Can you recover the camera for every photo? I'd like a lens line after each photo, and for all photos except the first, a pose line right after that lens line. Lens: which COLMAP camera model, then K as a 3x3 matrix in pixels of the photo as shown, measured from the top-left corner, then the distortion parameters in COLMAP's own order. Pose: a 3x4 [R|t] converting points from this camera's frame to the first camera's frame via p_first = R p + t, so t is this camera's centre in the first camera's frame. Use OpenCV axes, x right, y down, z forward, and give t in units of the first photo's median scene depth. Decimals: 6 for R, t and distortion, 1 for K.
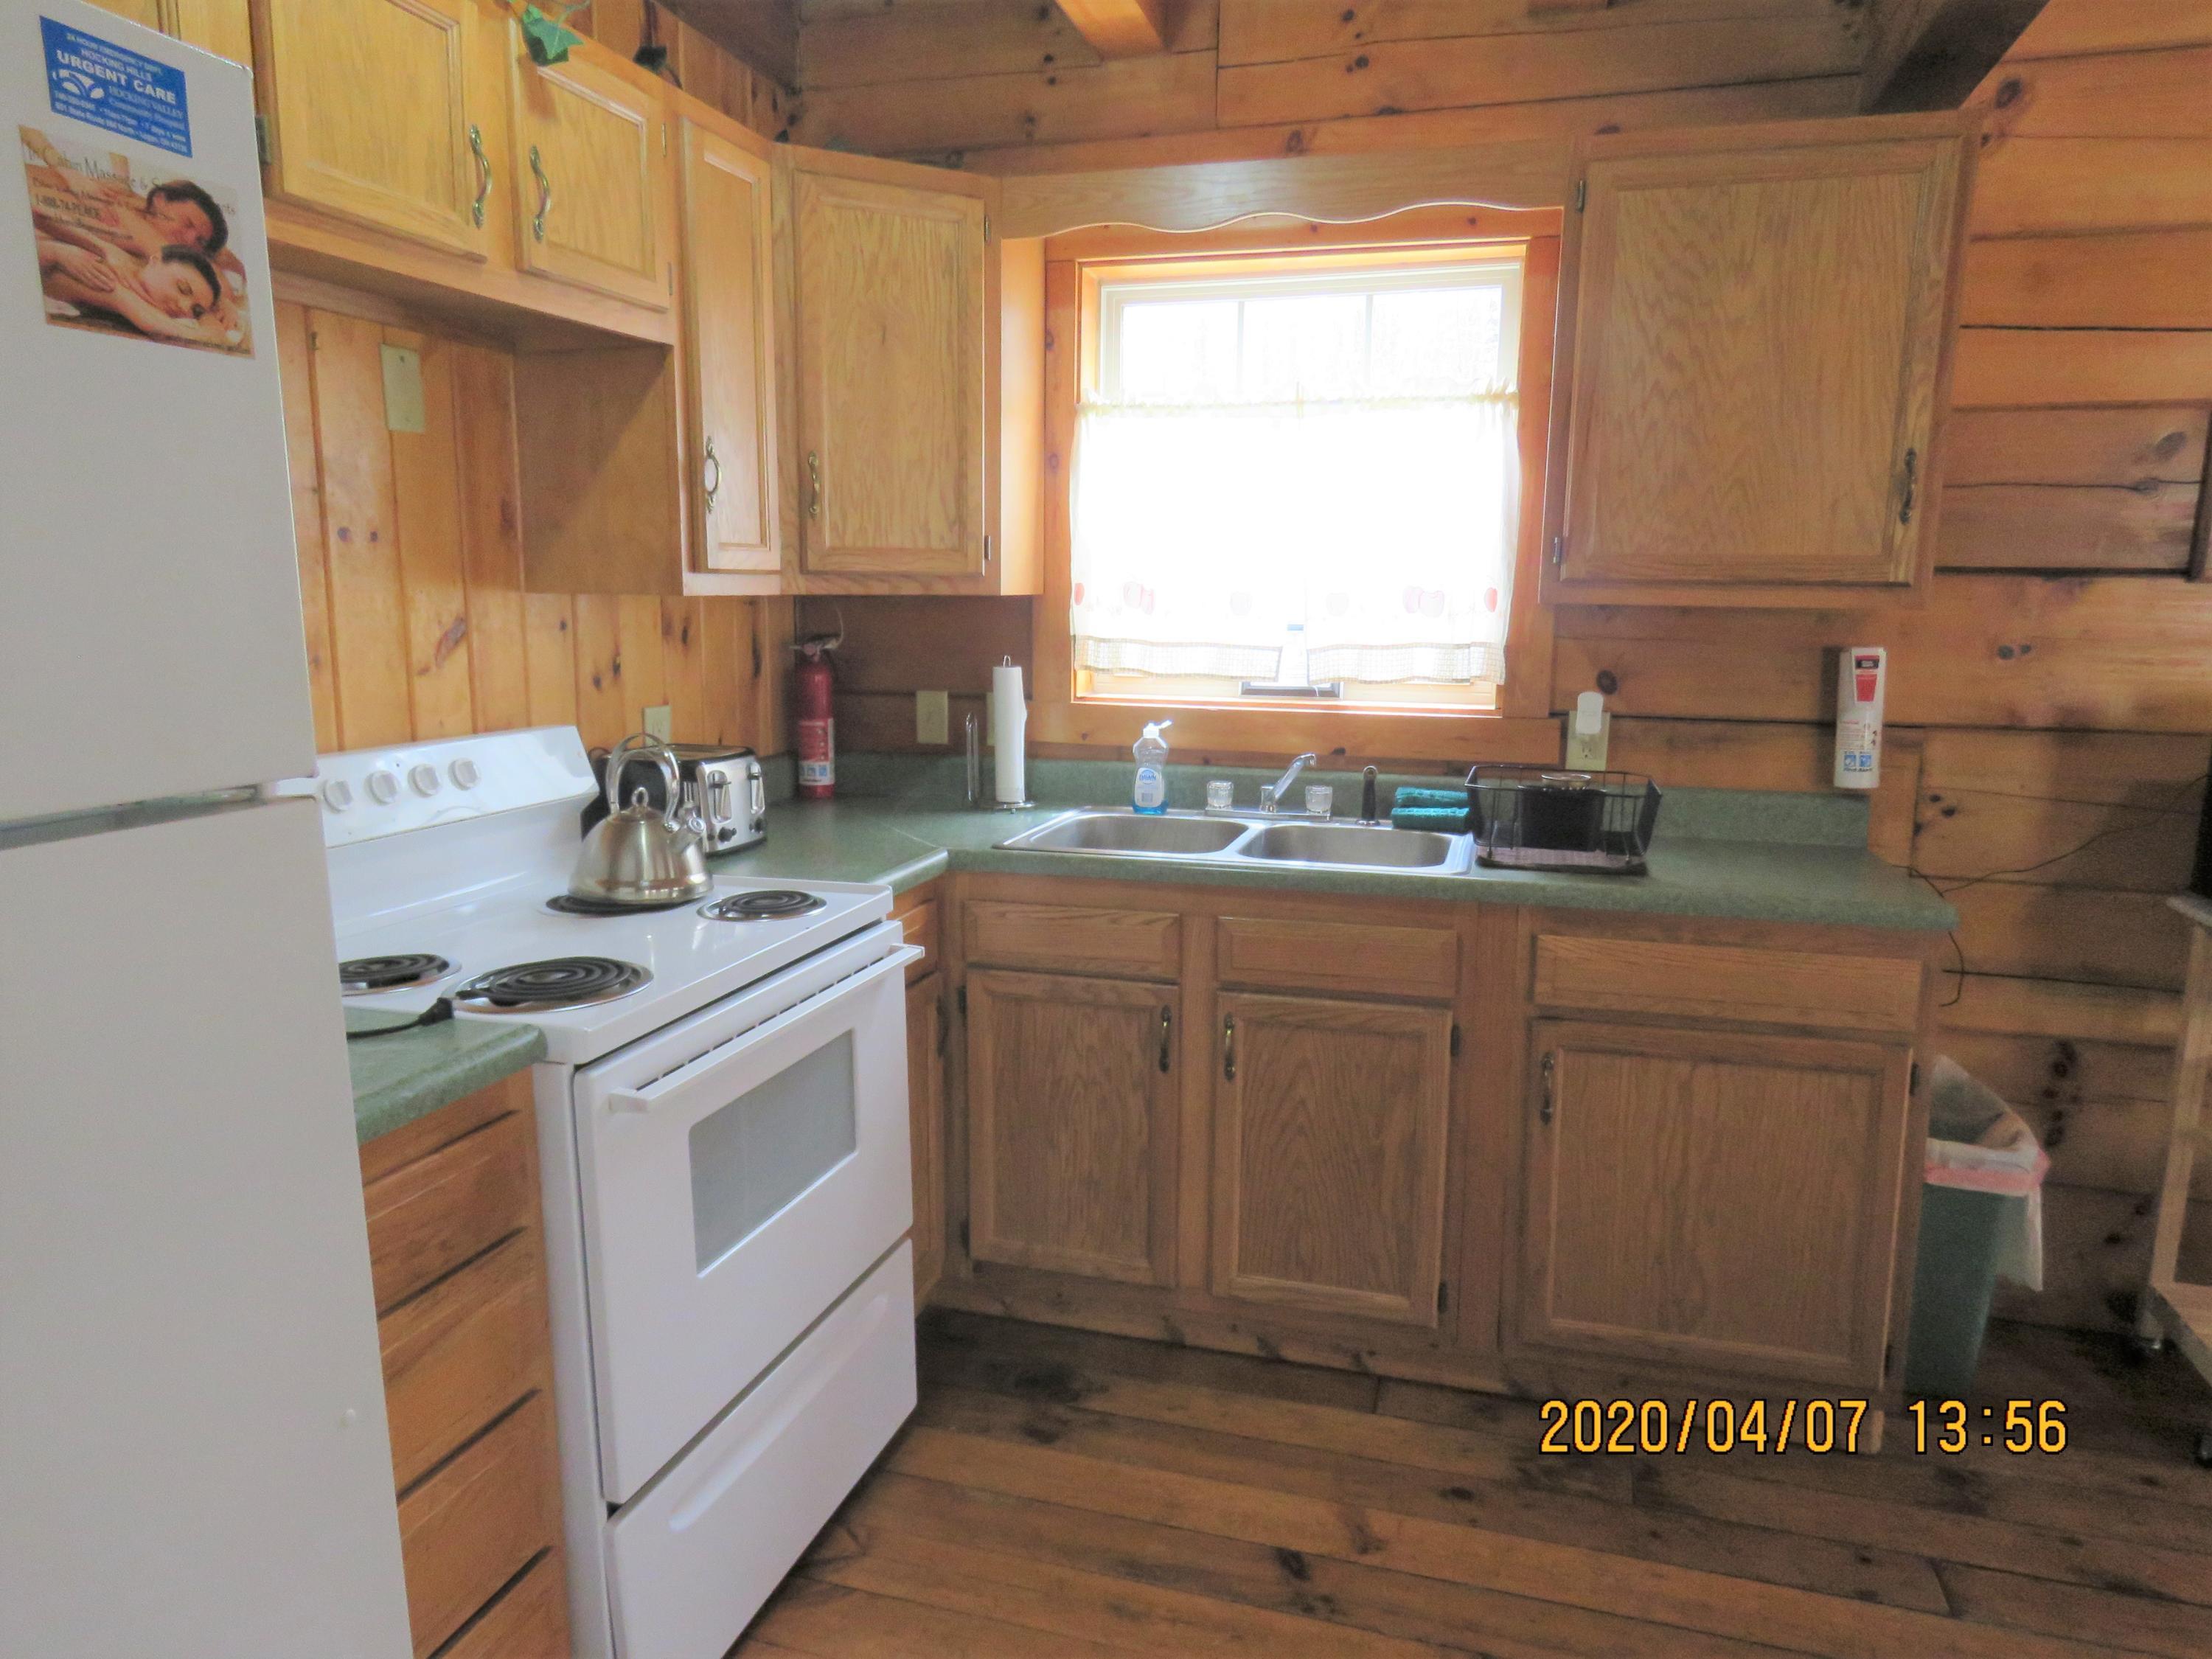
lens RADIAL K [[1394.0, 0, 1095.8], [0, 1394.0, 823.9], [0, 0, 1]] dist [0.001483, -0.008668]
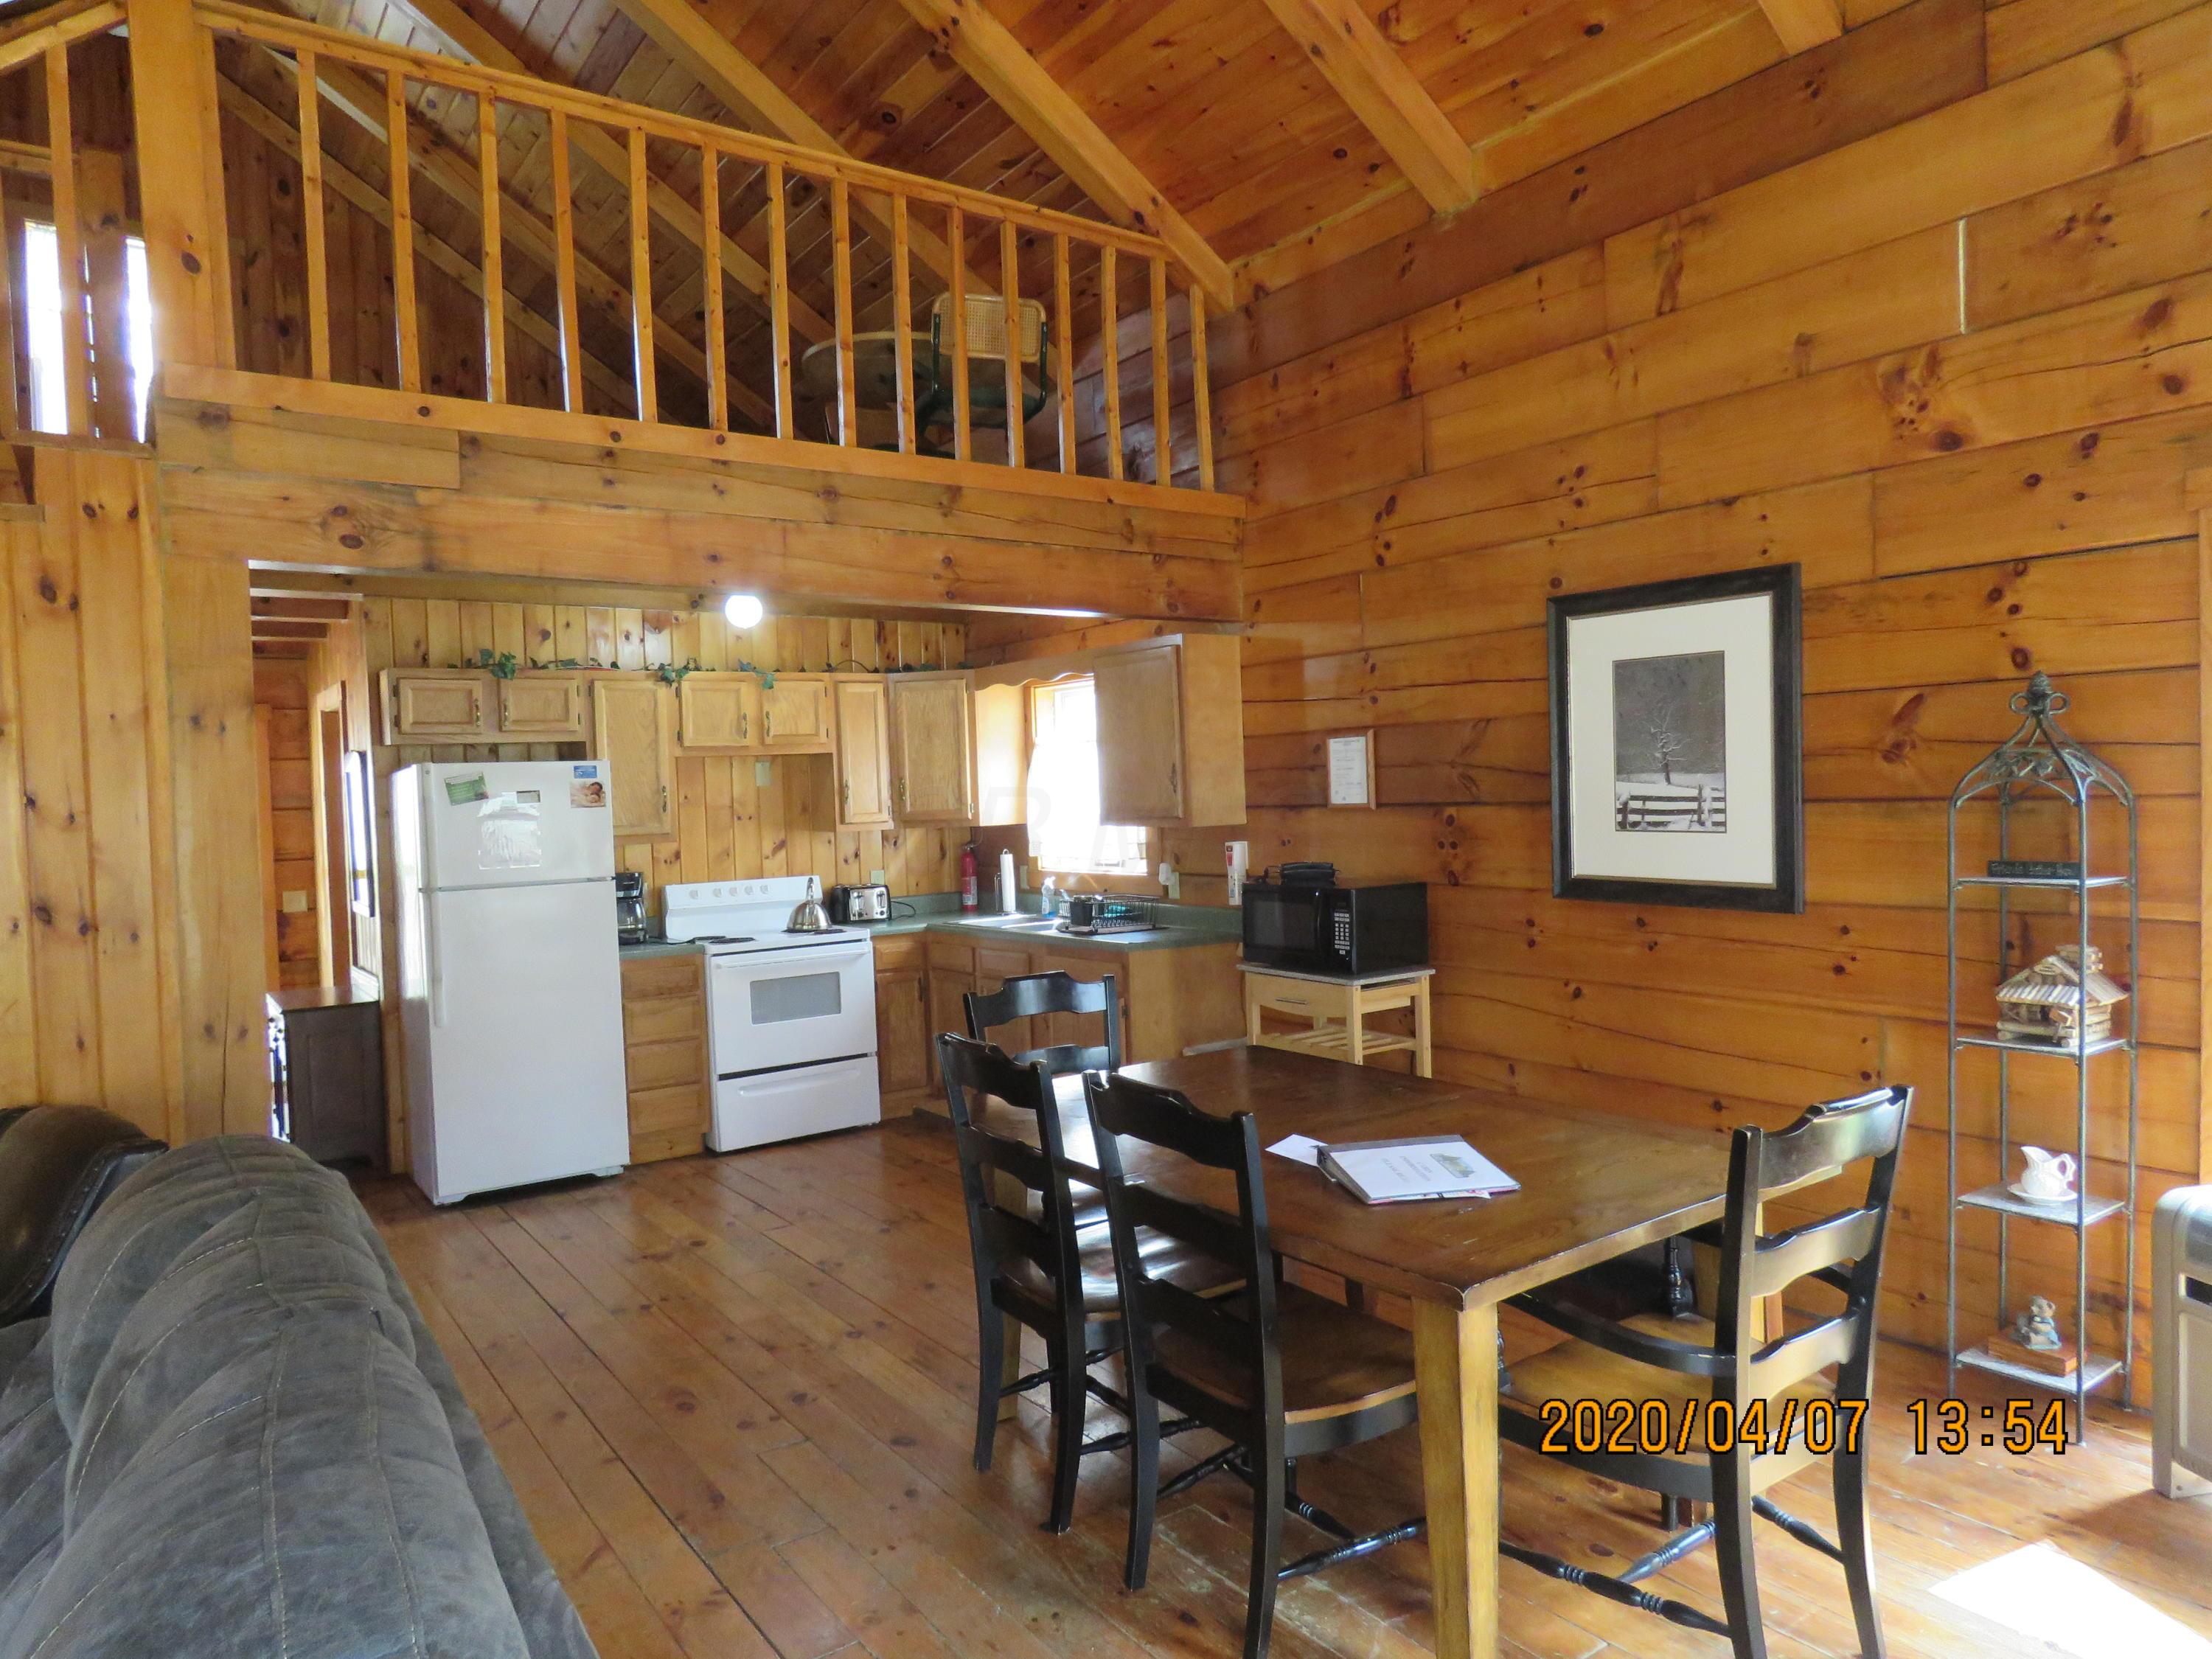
lens RADIAL K [[1394.0, 0, 1088.3], [0, 1394.0, 832.9], [0, 0, 1]] dist [0.001483, -0.008668]
pose [[0.790208, -0.012456, -0.612712, 2.011567], [-0.062936, 0.992858, -0.101351, 0.111146], [0.609599, 0.118650, 0.783780, -1.046450]]
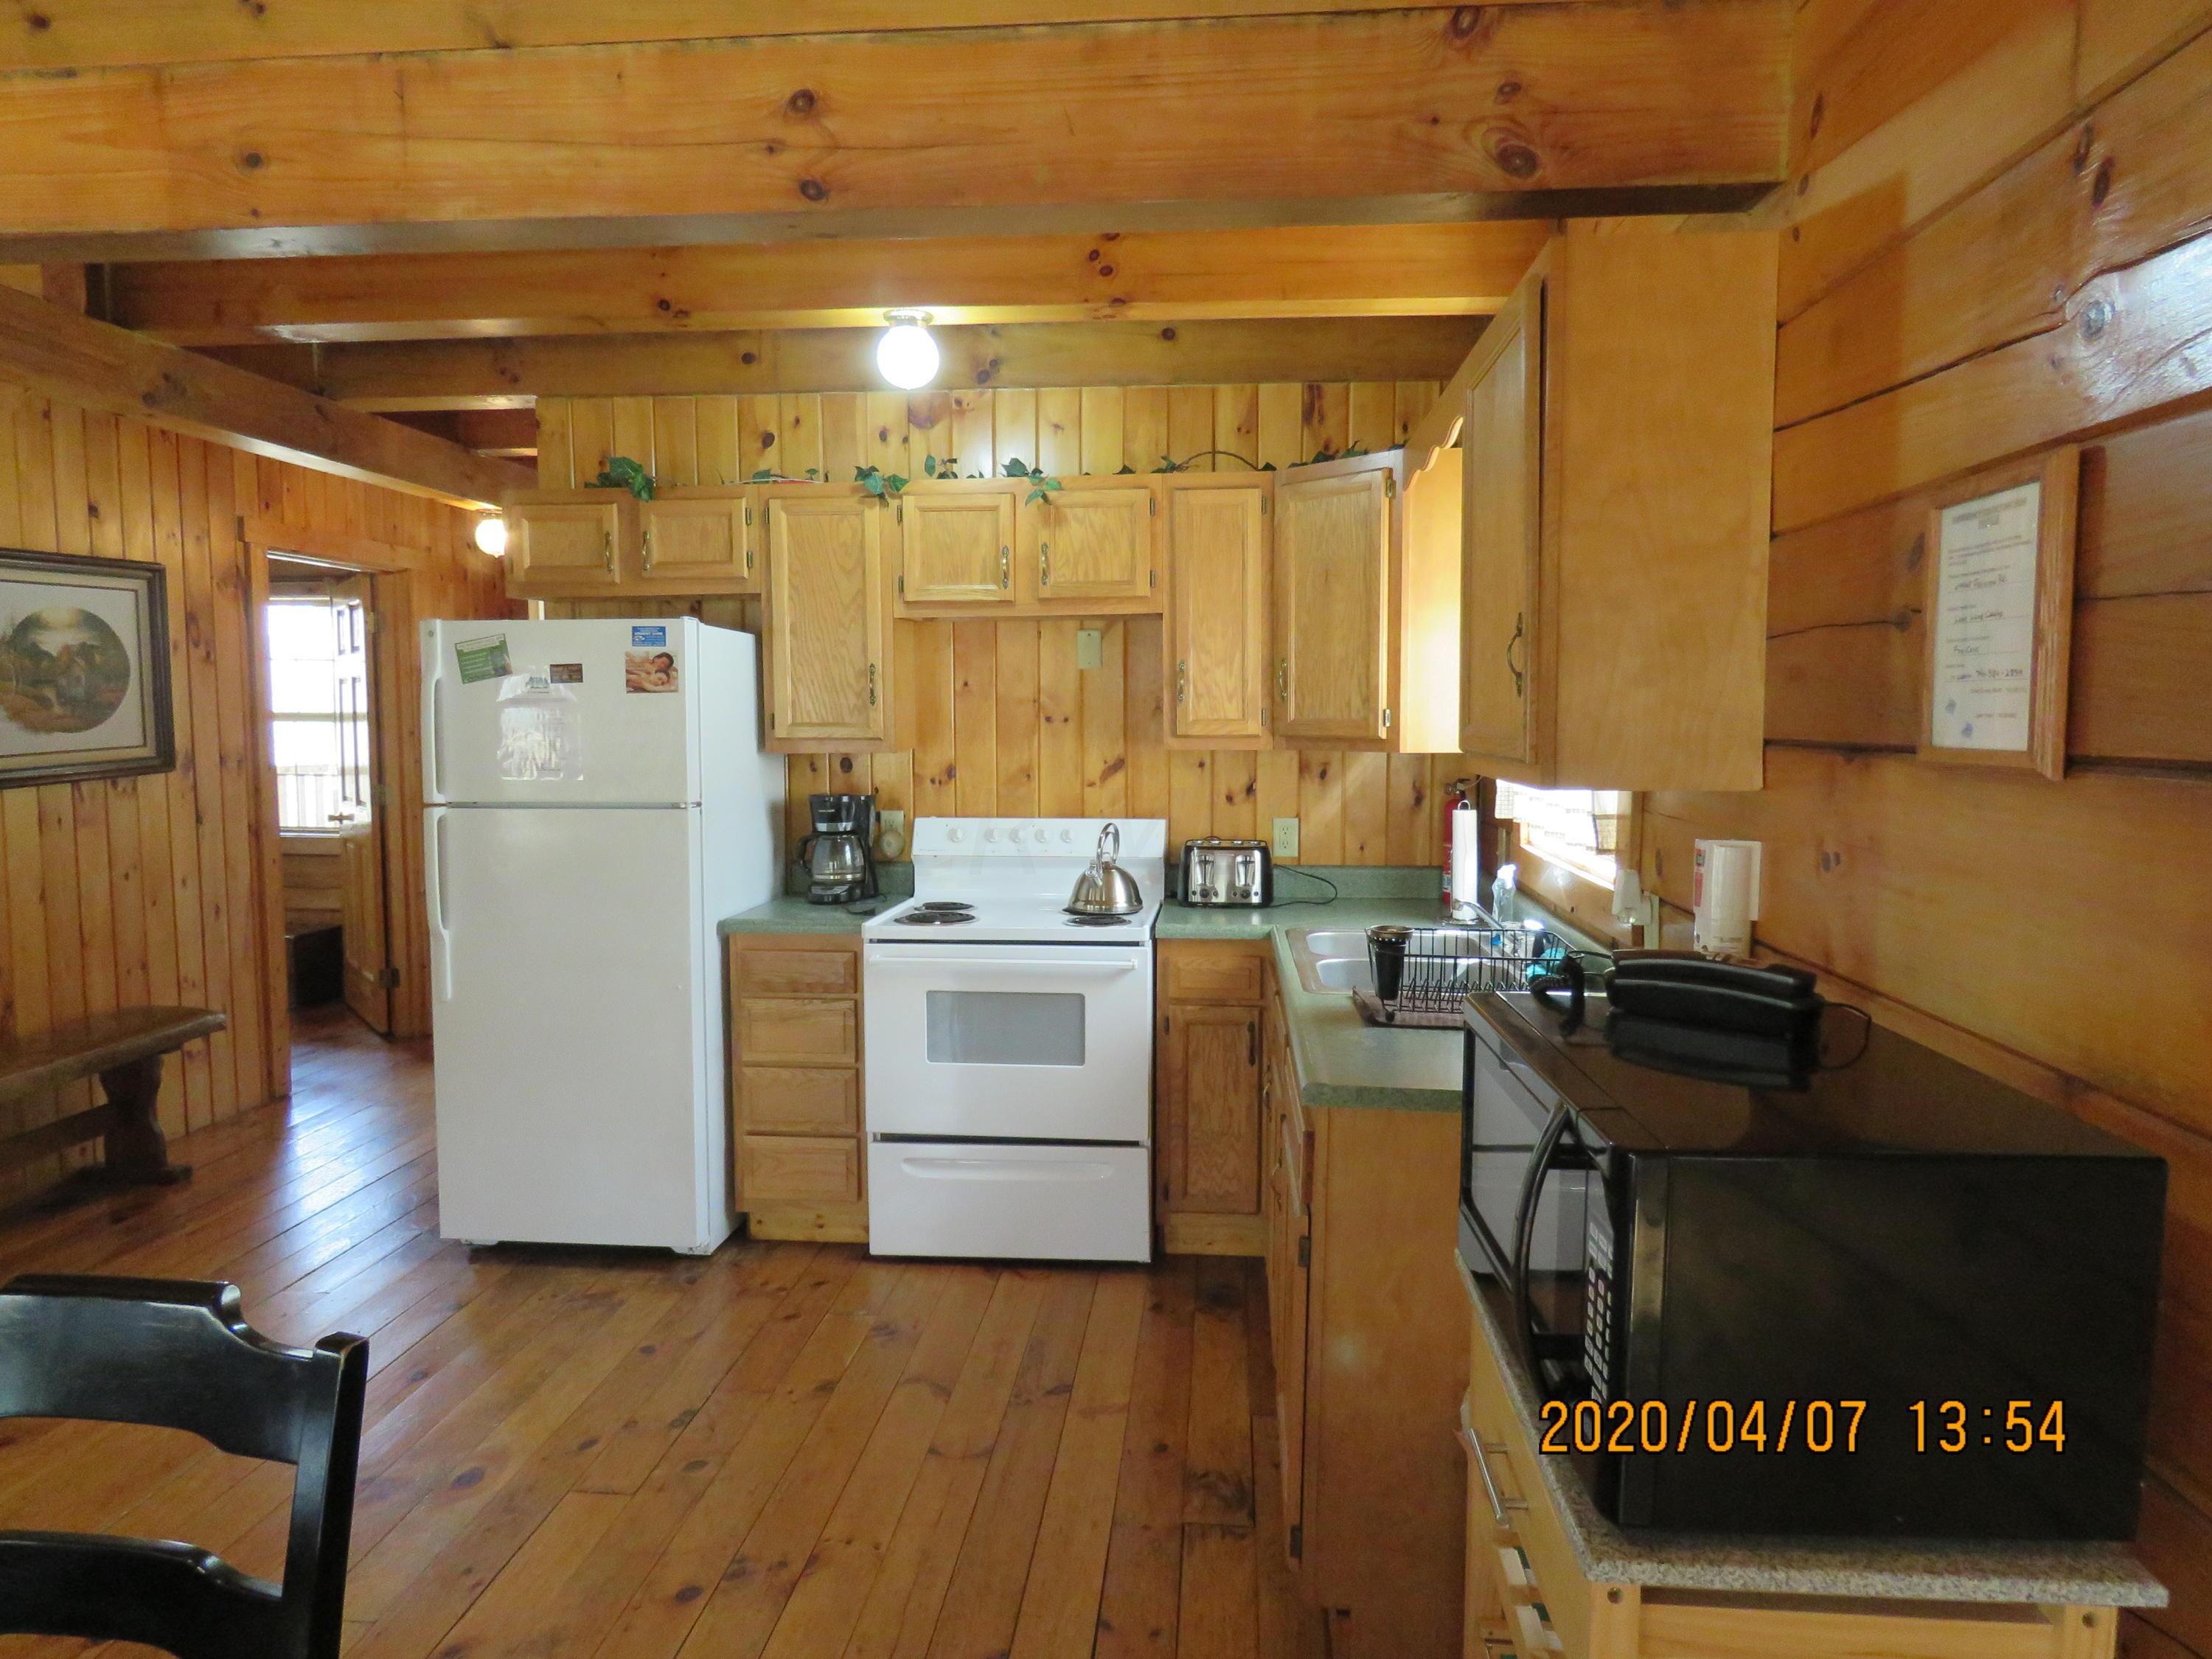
lens RADIAL K [[1394.0, 0, 1115.5], [0, 1394.0, 828.5], [0, 0, 1]] dist [0.001483, -0.008668]
pose [[0.213958, 0.079798, -0.973578, 1.437083], [-0.157162, 0.986486, 0.046317, -0.140354], [0.964117, 0.143100, 0.223608, 0.572040]]
